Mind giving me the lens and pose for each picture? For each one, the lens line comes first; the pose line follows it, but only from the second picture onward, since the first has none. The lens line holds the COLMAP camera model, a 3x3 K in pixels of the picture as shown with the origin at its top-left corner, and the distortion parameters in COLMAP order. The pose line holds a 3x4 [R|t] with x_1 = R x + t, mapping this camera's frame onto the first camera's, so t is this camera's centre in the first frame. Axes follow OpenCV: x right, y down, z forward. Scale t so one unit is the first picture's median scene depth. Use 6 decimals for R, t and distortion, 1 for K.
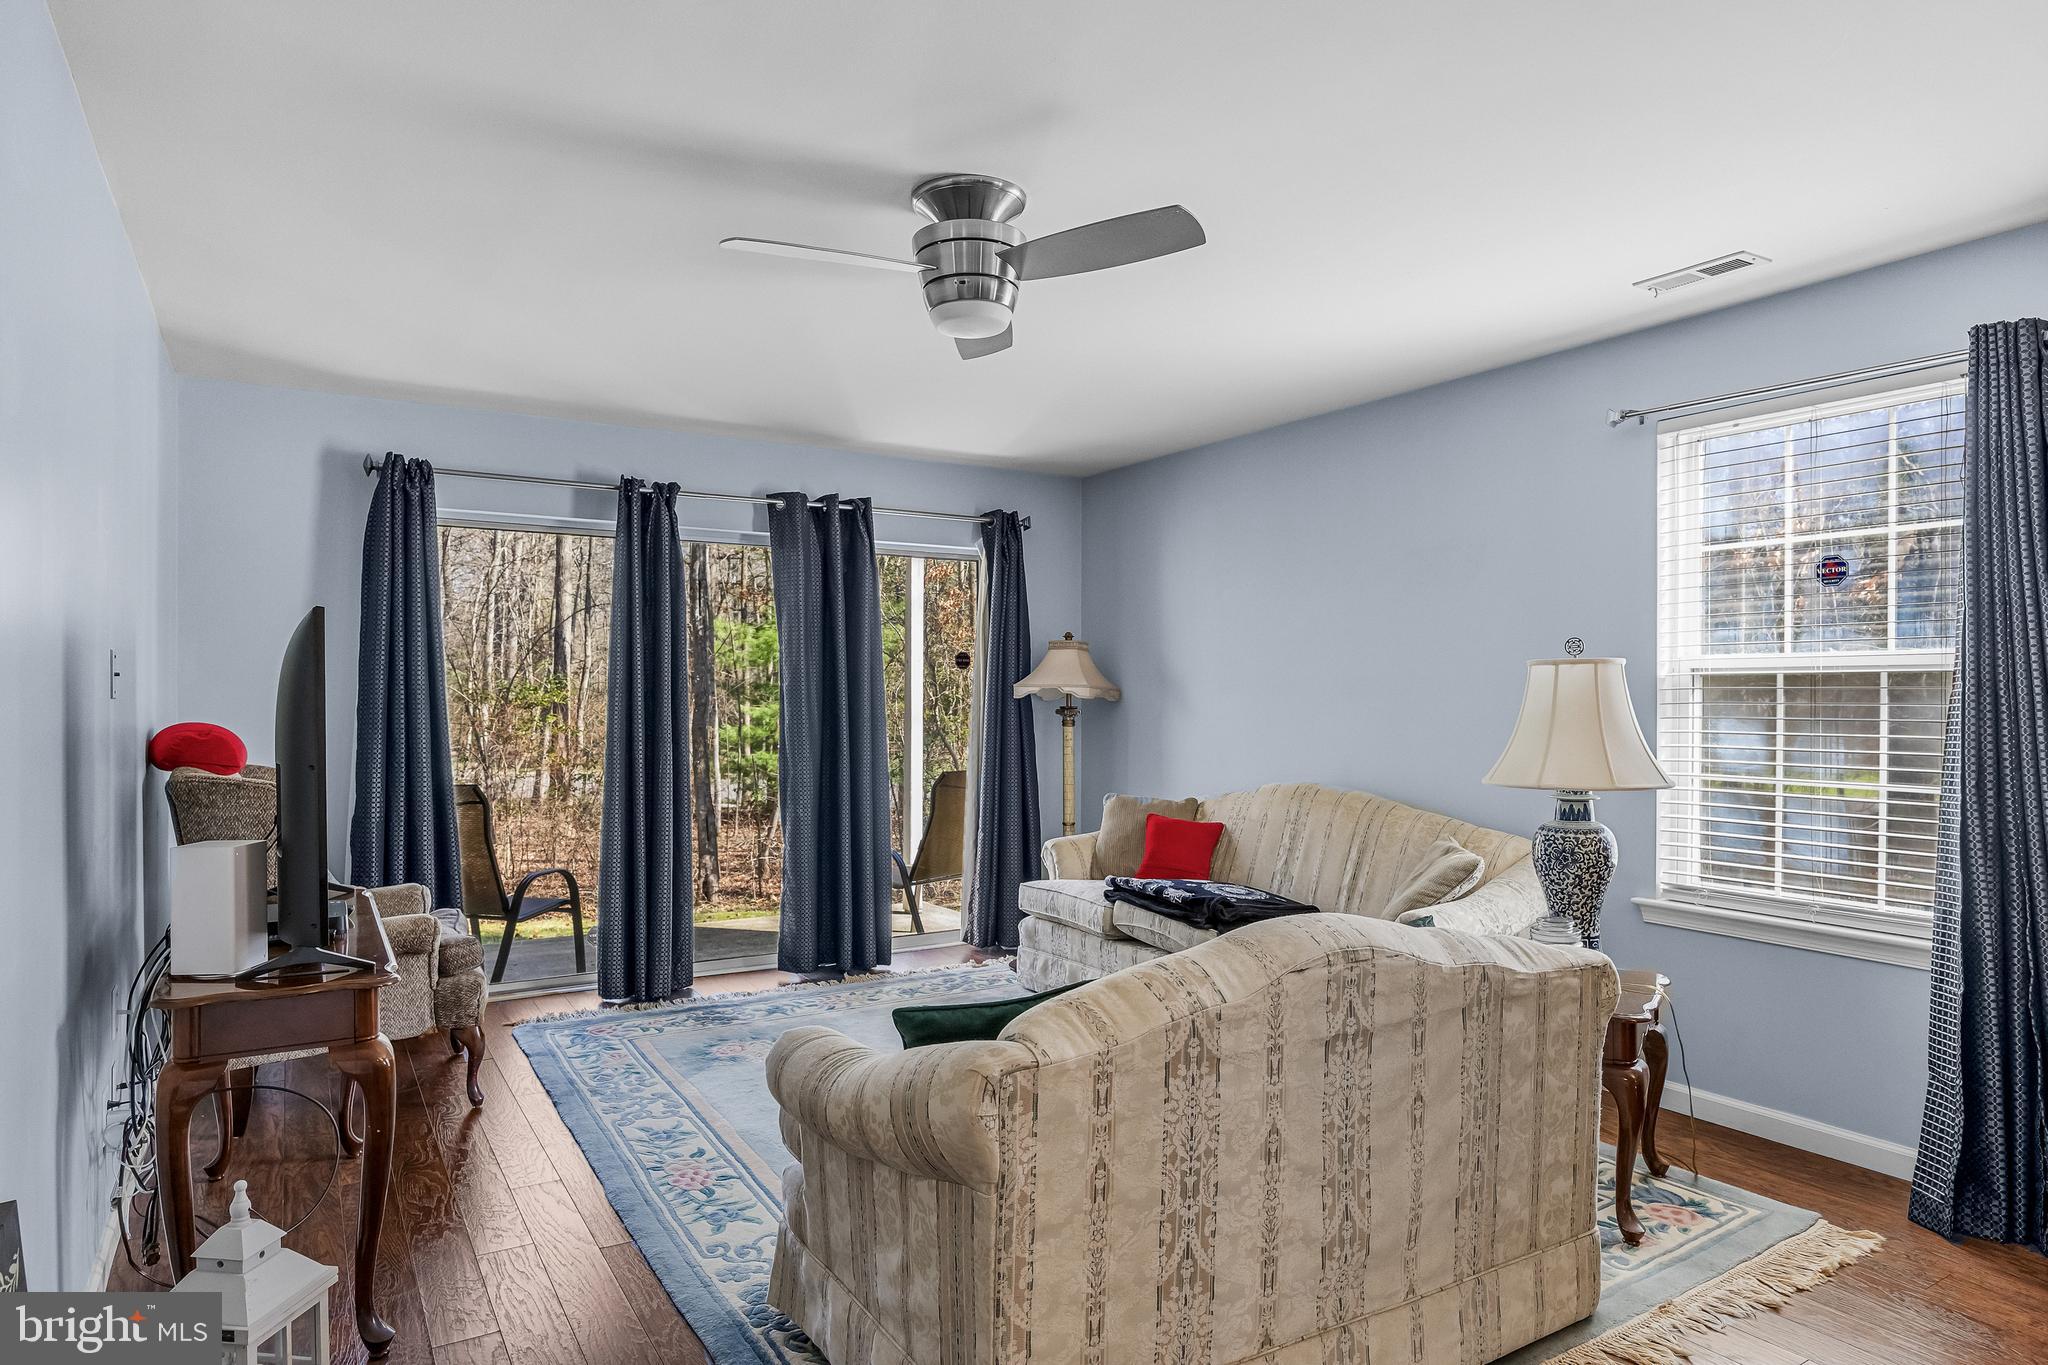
lens RADIAL K [[1202.7, 0, 1023.8], [0, 1202.7, 697.5], [0, 0, 1]] dist [-0.004877, -0.001398]
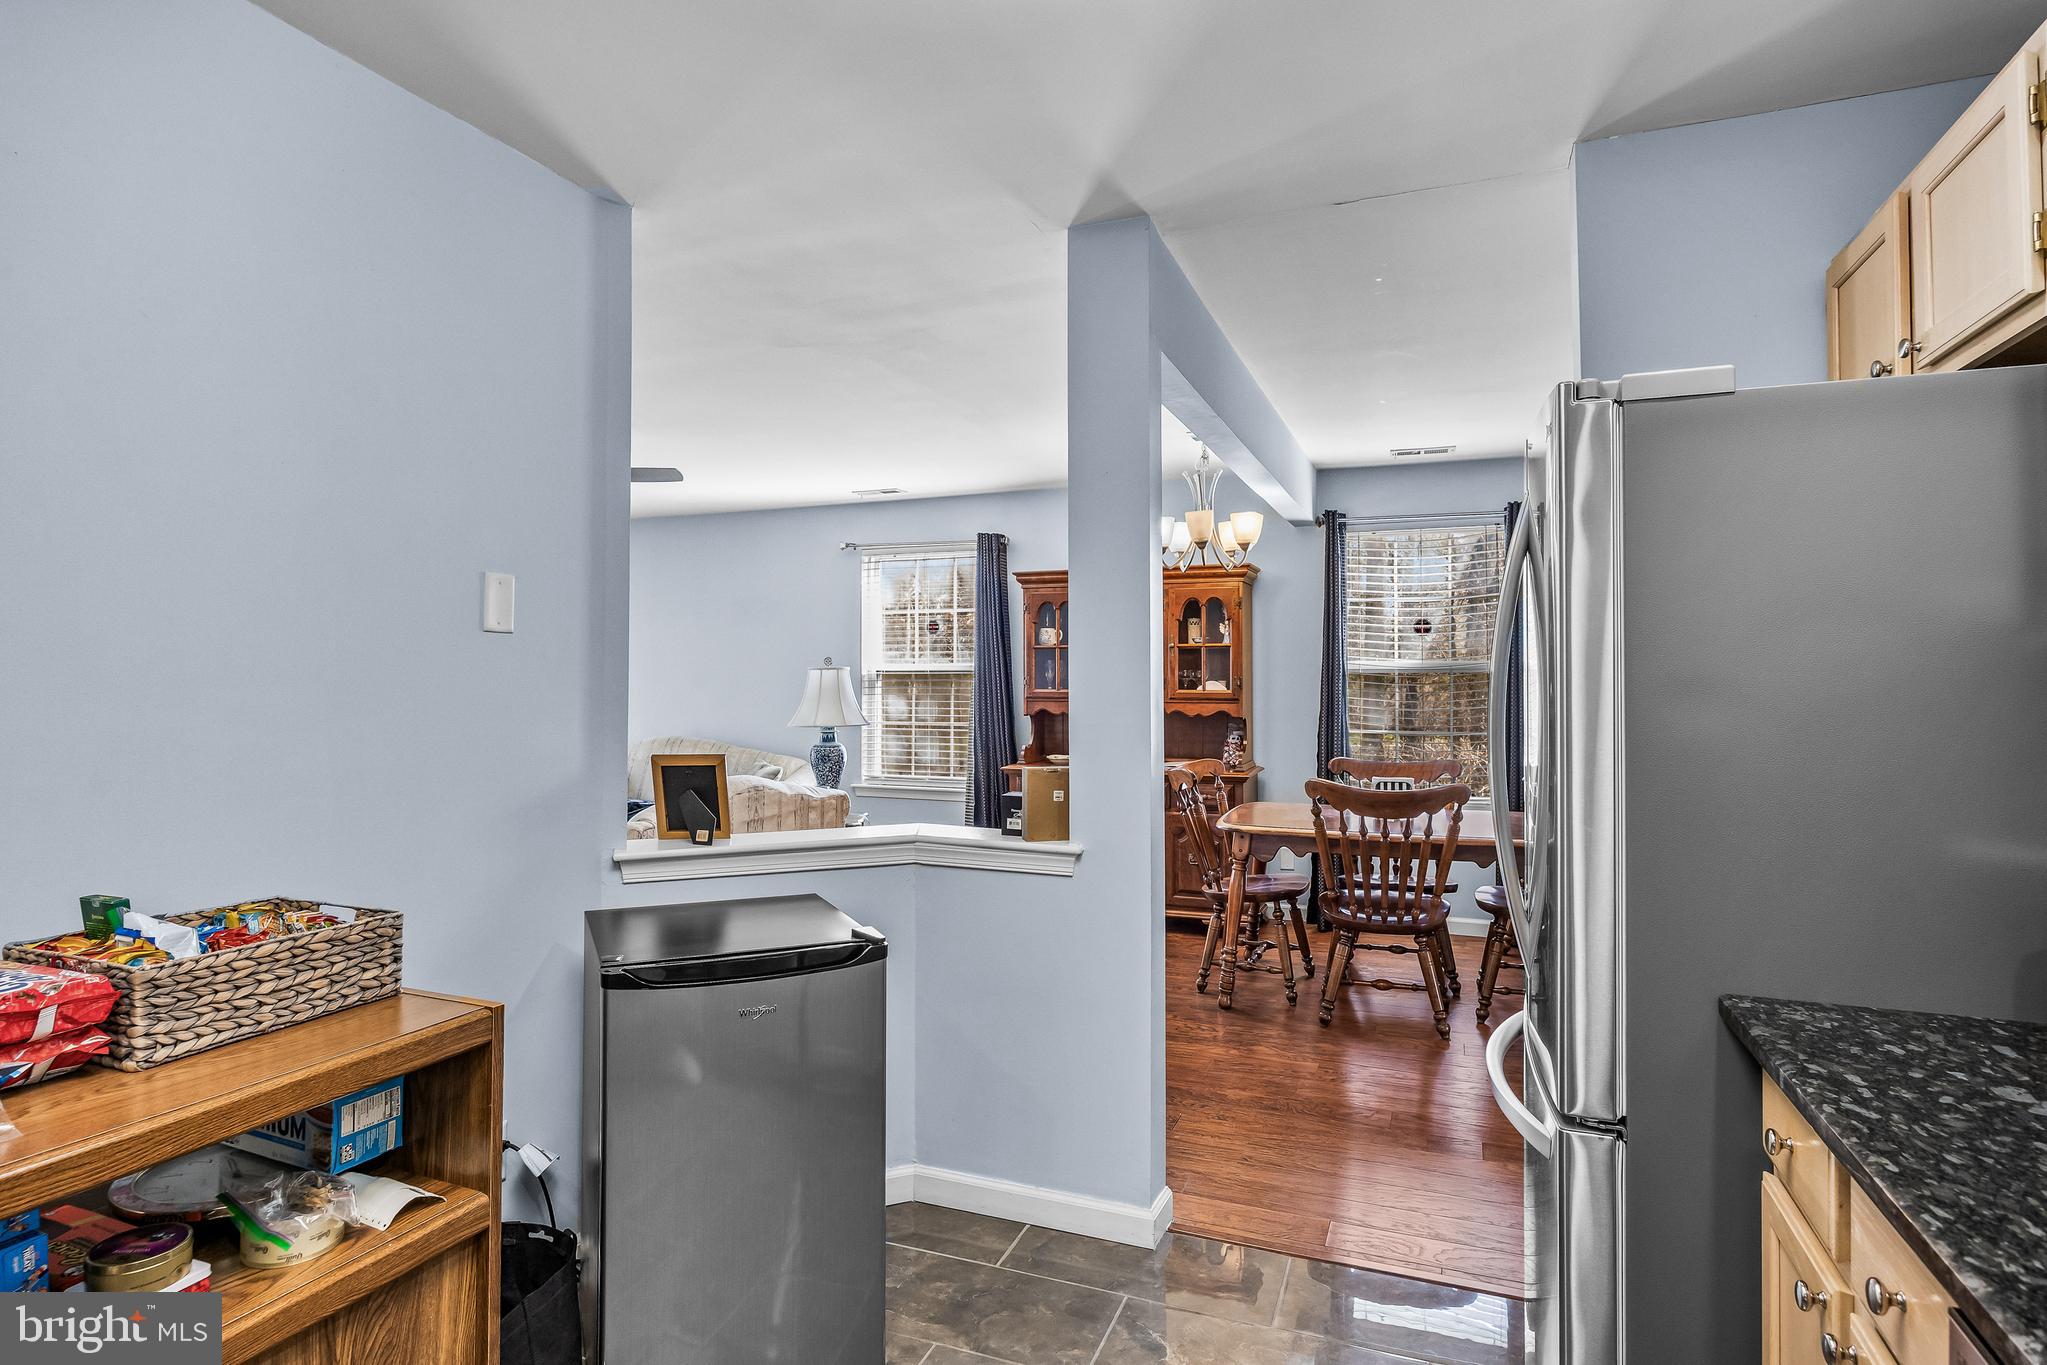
lens RADIAL K [[1060.7, 0, 1023.5], [0, 1060.7, 682.5], [0, 0, 1]] dist [-0.215360, -0.000014]
pose [[0.801721, -0.004538, 0.597681, -0.316855], [0.004390, 0.999989, 0.001702, -0.004760], [-0.597682, 0.001259, 0.801732, -0.588860]]
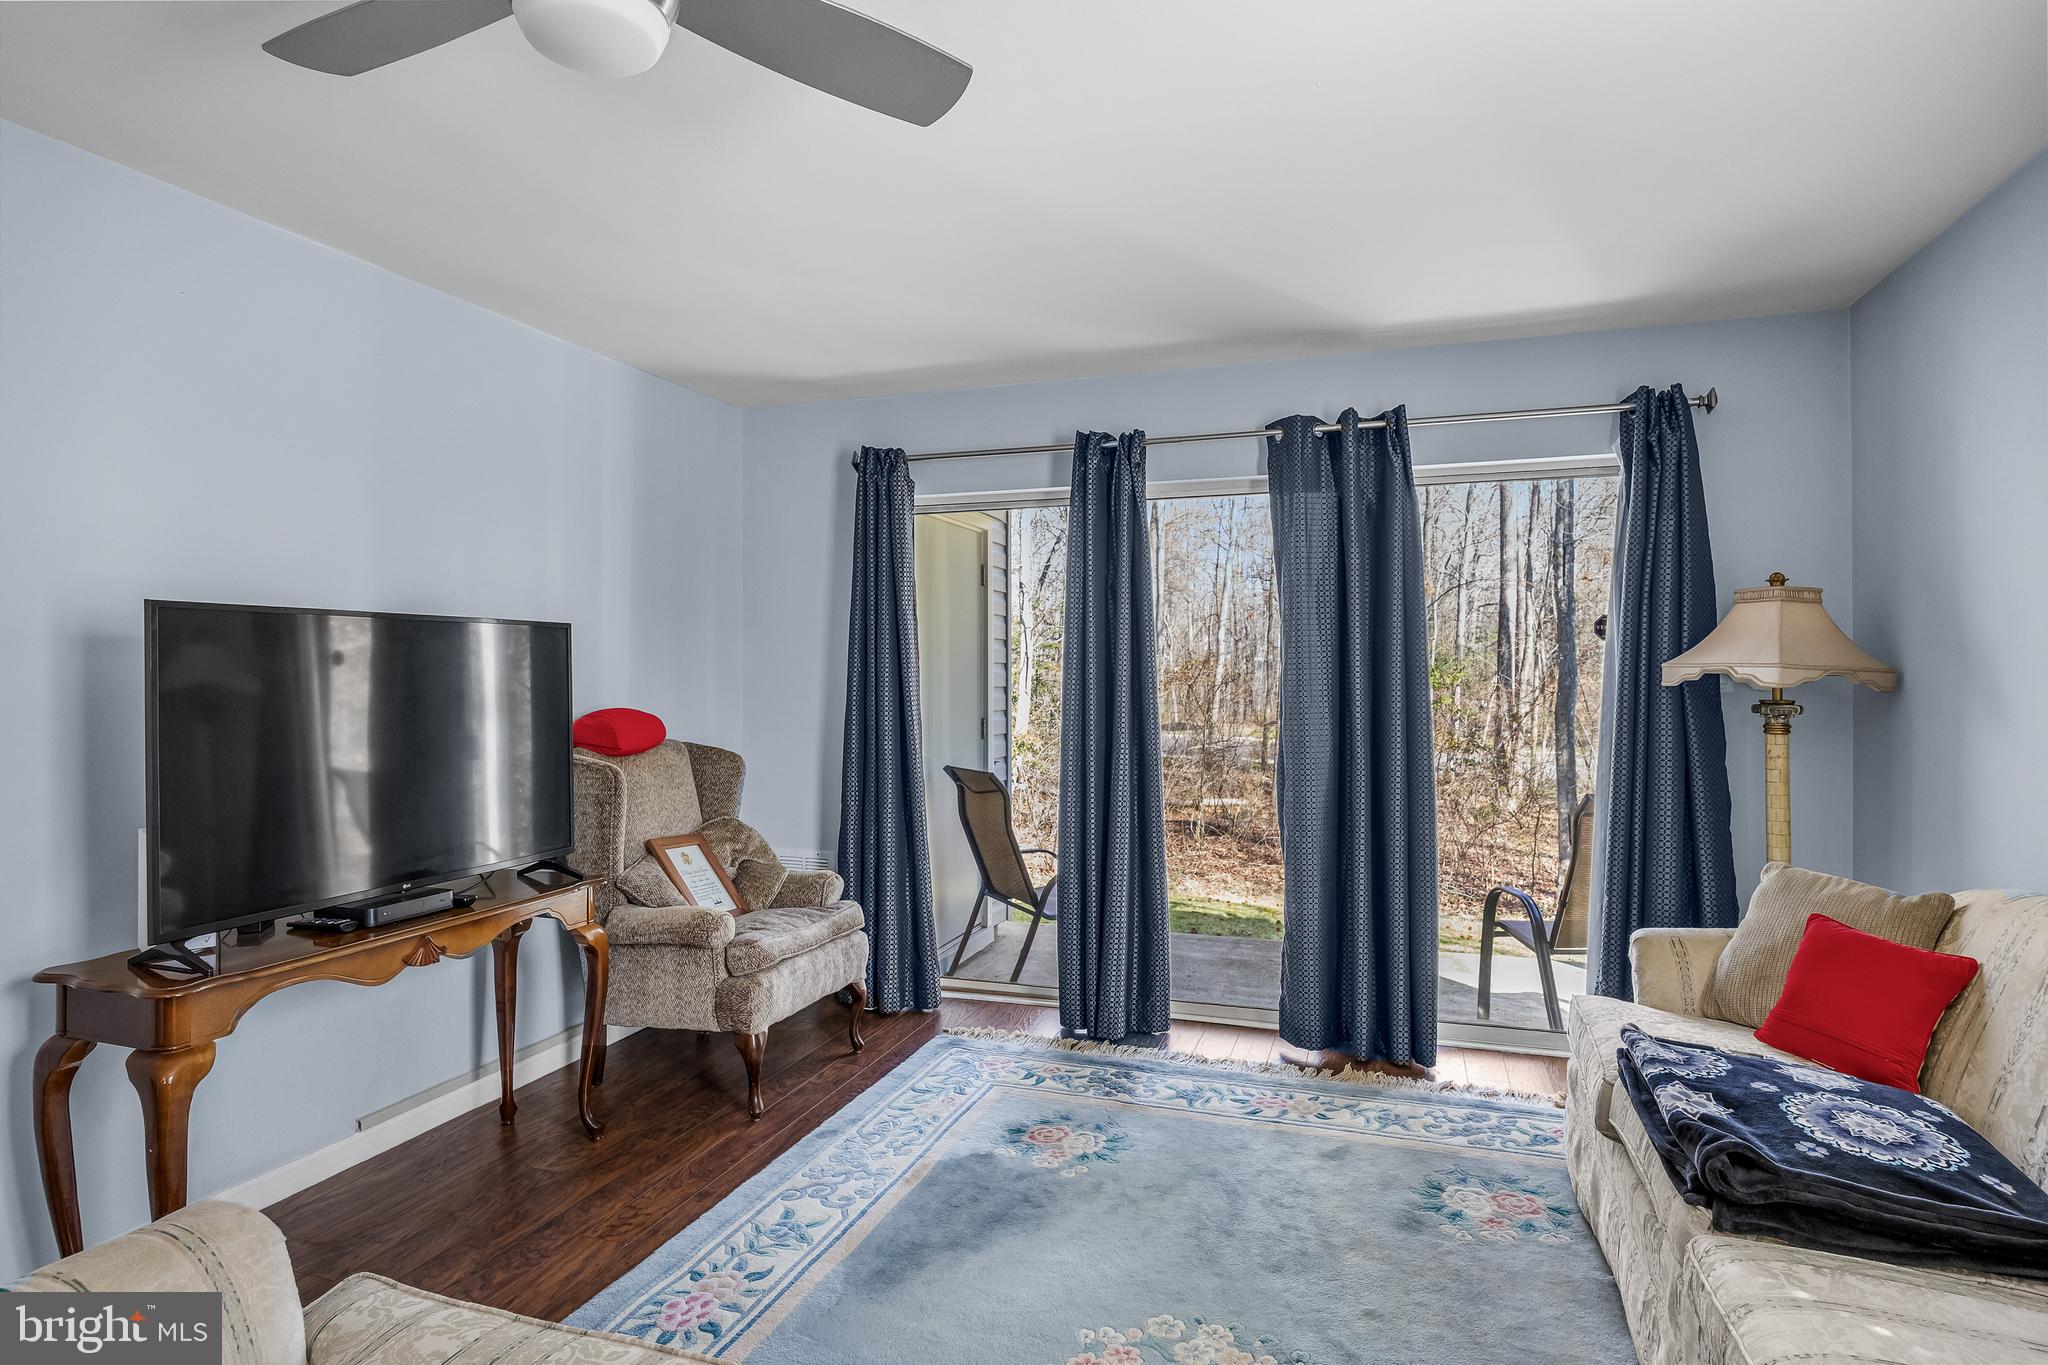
lens RADIAL K [[1114.4, 0, 1019.1], [0, 1114.4, 676.9], [0, 0, 1]] dist [-0.002651, 0.000193]
pose [[0.636644, -0.003090, -0.771152, 0.343626], [0.001740, 0.999995, -0.002571, -0.005013], [0.771156, 0.000295, 0.636646, 0.585419]]
